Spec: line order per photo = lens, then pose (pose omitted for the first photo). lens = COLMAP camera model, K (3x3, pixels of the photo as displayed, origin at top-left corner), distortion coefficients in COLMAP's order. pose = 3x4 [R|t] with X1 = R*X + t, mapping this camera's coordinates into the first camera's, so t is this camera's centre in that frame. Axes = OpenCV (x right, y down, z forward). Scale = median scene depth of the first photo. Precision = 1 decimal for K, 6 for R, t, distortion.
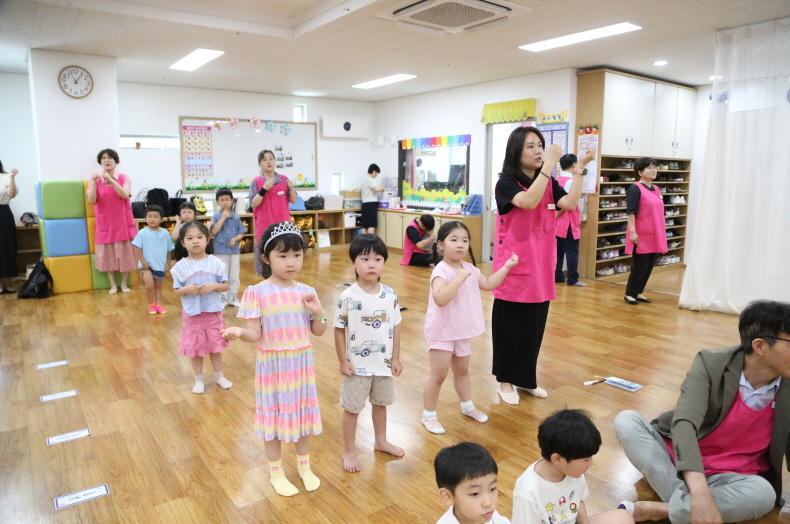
lens RADIAL K [[541.0, 0, 399.9], [0, 541.0, 268.1], [0, 0, 1]] dist [-0.108459, 0.057480]
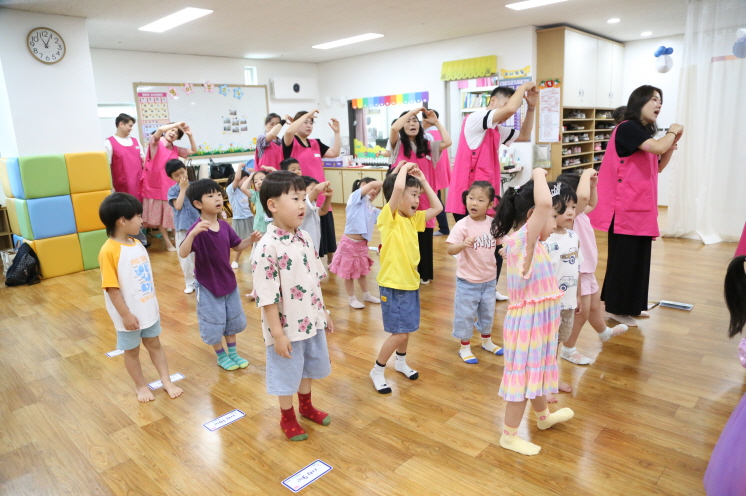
lens RADIAL K [[510.9, 0, 366.8], [0, 510.9, 261.6], [0, 0, 1]] dist [-0.108459, 0.057480]
pose [[0.982493, -0.087481, 0.164484, -0.178455], [0.075173, 0.993986, 0.079631, -0.005602], [-0.170461, -0.065872, 0.983160, 0.027139]]
